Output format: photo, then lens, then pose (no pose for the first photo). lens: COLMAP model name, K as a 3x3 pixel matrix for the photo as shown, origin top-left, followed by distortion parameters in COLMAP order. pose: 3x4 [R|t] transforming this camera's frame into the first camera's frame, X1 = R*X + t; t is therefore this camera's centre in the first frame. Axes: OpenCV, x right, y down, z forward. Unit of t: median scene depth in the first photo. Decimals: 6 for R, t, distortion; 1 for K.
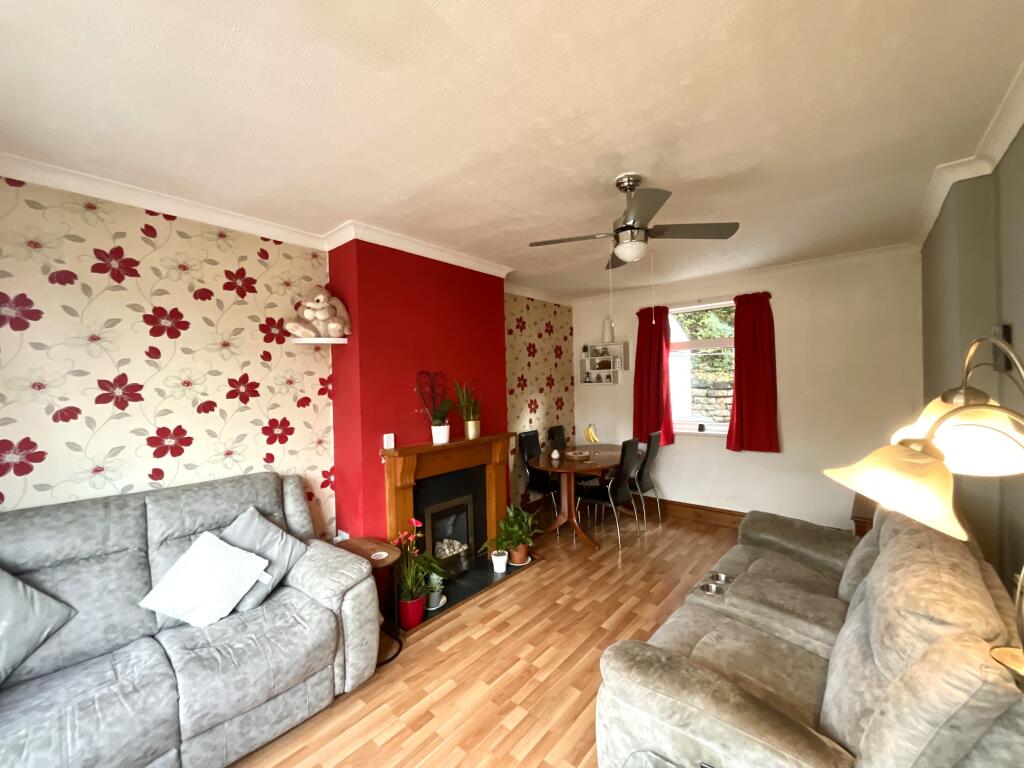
lens RADIAL K [[411.0, 0, 511.7], [0, 411.0, 384.4], [0, 0, 1]] dist [-0.002606, 0.000957]
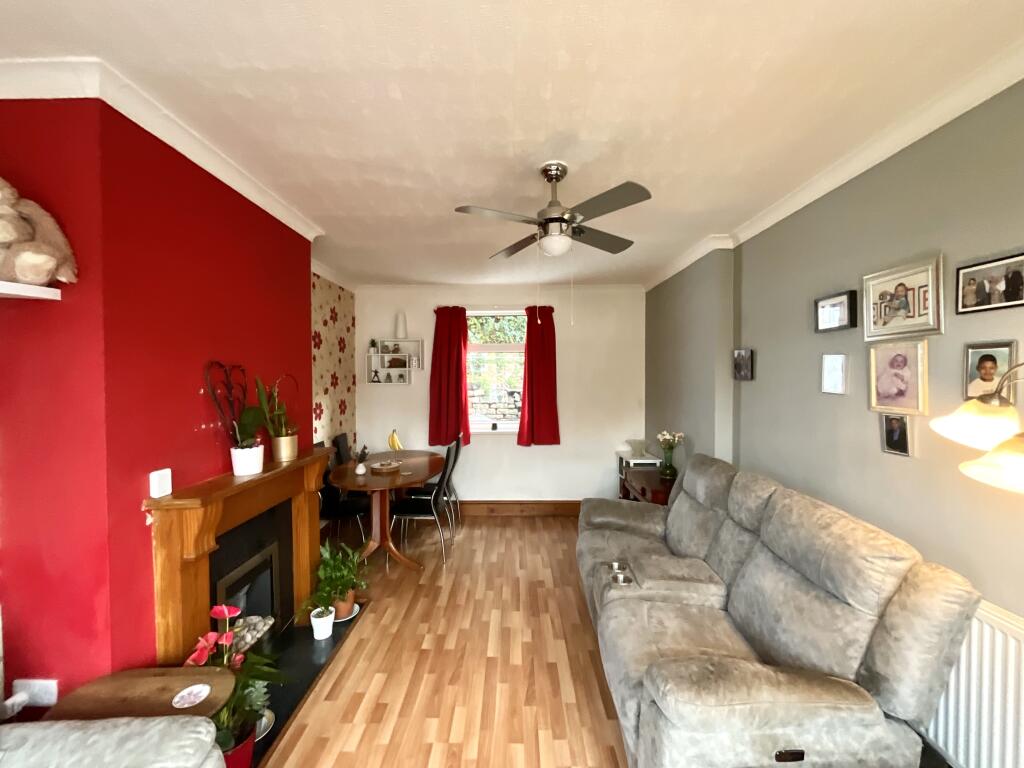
lens RADIAL K [[411.0, 0, 511.9], [0, 411.0, 383.8], [0, 0, 1]] dist [-0.002606, 0.000957]
pose [[0.764212, 0.011267, 0.644866, -0.267096], [-0.011232, 0.999928, -0.004160, -0.000949], [-0.644867, -0.004064, 0.764284, 0.233352]]
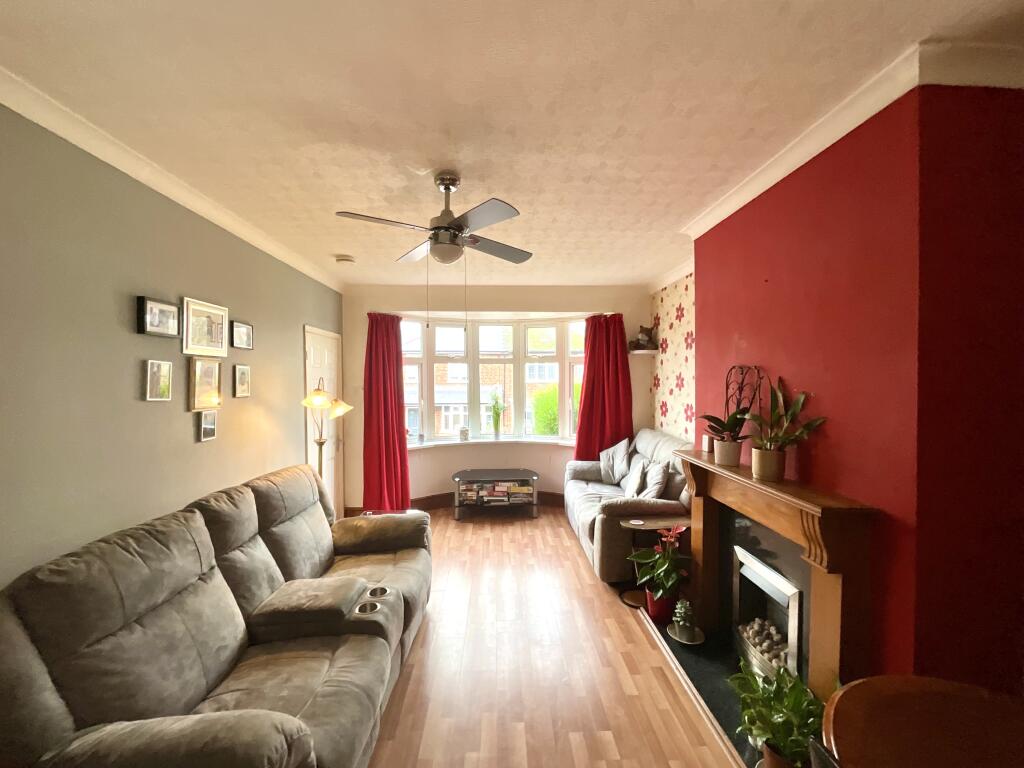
lens RADIAL K [[411.0, 0, 511.7], [0, 411.0, 383.3], [0, 0, 1]] dist [-0.002606, 0.000957]
pose [[-0.734553, 0.032311, -0.677781, 0.578373], [0.021990, 0.999475, 0.023815, -0.024188], [0.678195, 0.002589, -0.734878, 1.244852]]
